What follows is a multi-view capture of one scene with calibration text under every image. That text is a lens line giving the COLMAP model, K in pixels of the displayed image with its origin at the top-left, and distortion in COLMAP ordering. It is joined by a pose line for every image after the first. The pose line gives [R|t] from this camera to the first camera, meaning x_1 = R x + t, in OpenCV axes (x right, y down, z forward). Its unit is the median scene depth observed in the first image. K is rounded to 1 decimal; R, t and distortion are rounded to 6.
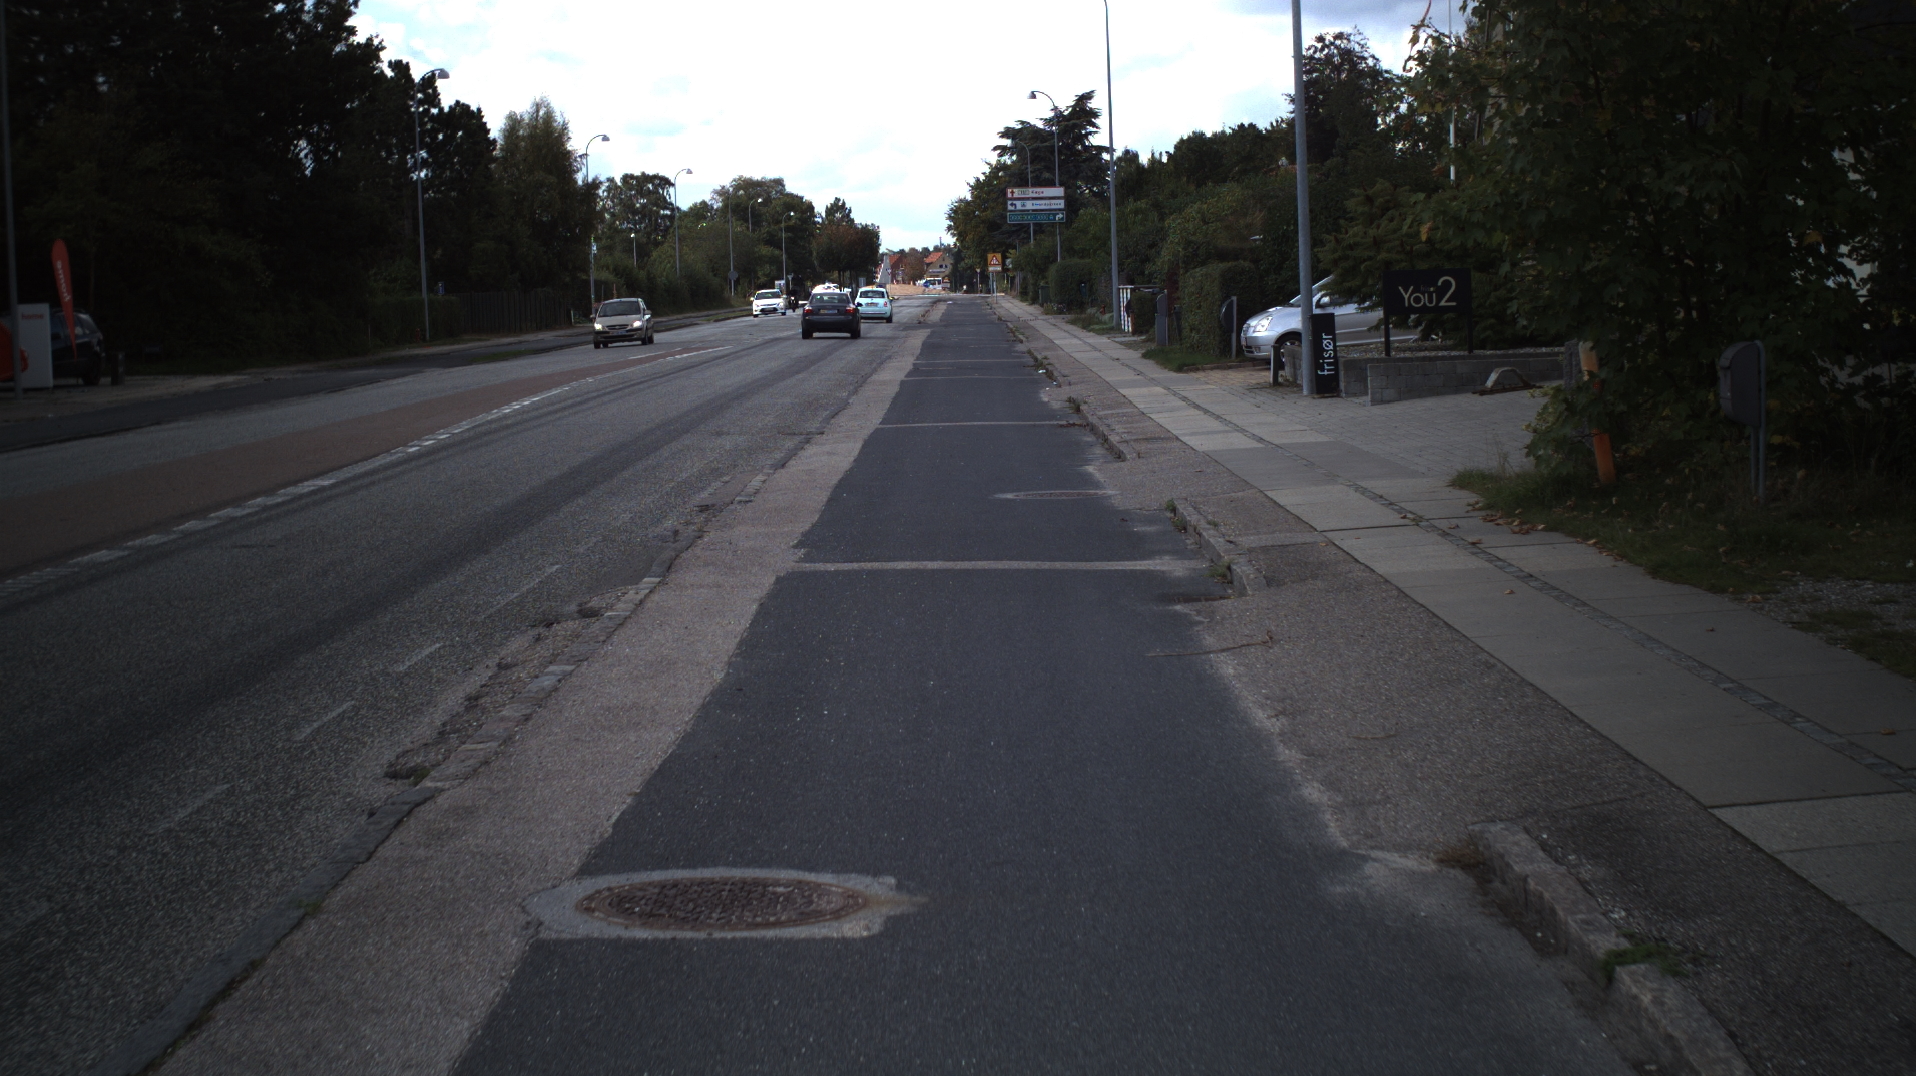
lens RADIAL K [[3389.3, 0, 958.0], [0, 3389.3, 538.0], [0, 0, 1]] dist [-0.253784, 0.094563]
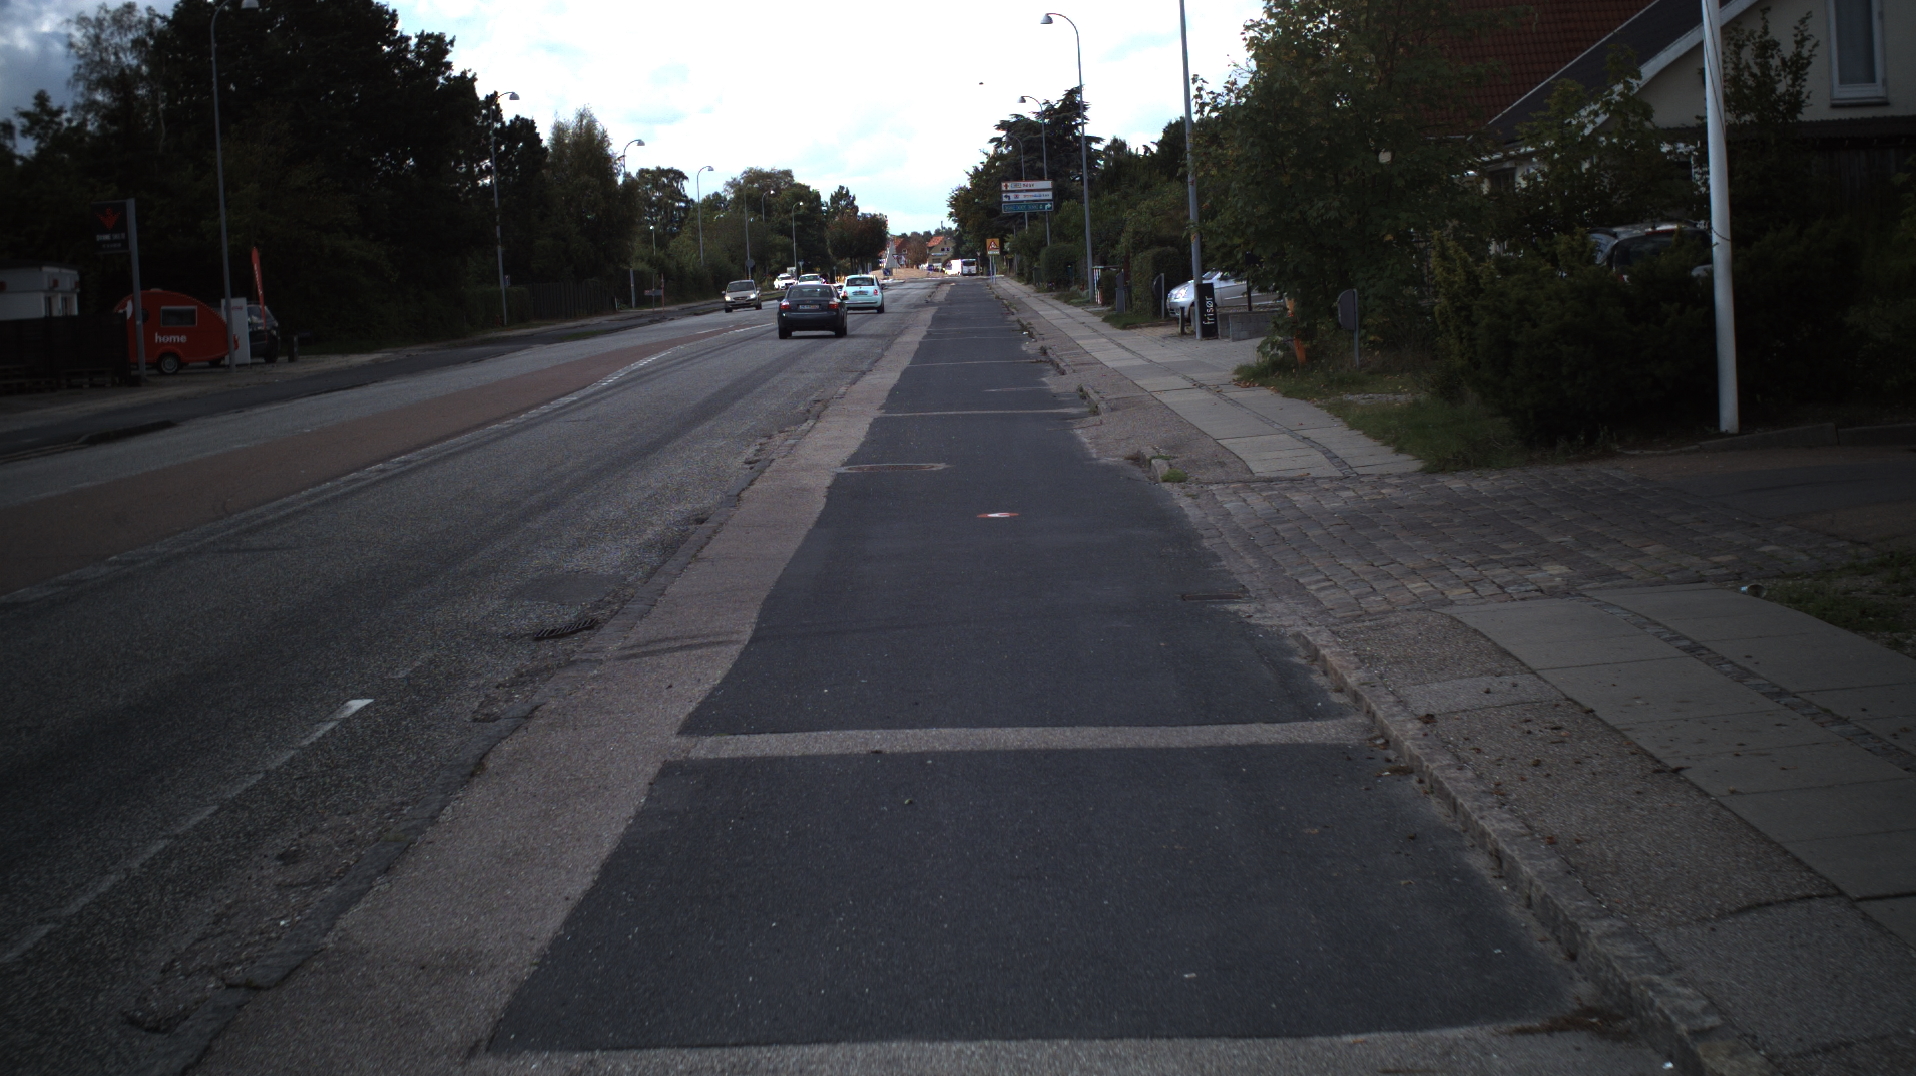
lens RADIAL K [[3389.3, 0, 958.0], [0, 3389.3, 538.0], [0, 0, 1]] dist [-0.253784, 0.094563]
pose [[0.999780, -0.020834, -0.002220, -0.000137], [0.020845, 0.999770, 0.005123, 0.012137], [0.002113, -0.005168, 0.999984, -0.166321]]
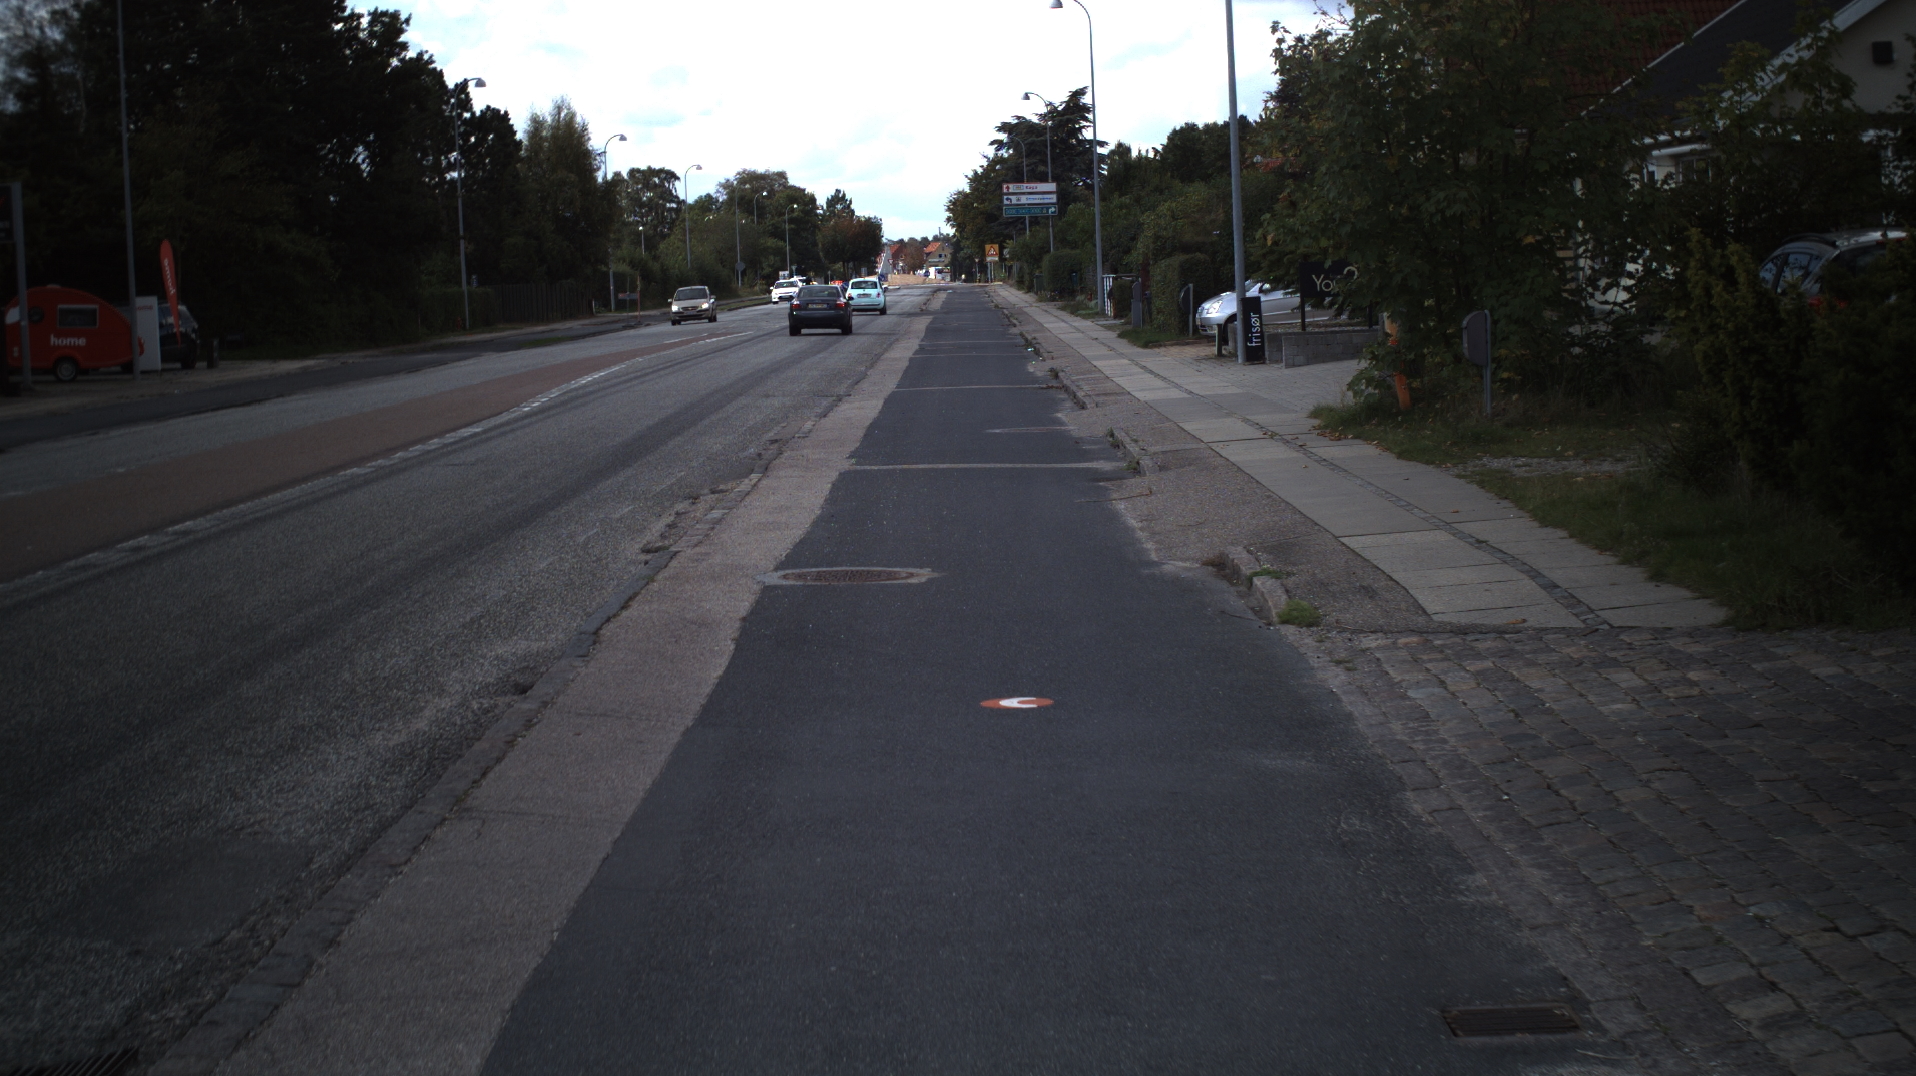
lens RADIAL K [[3389.3, 0, 958.0], [0, 3389.3, 538.0], [0, 0, 1]] dist [-0.253784, 0.094563]
pose [[0.999980, -0.006295, -0.000224, -0.000148], [0.006295, 0.999975, 0.003191, 0.005994], [0.000203, -0.003193, 0.999995, -0.083236]]
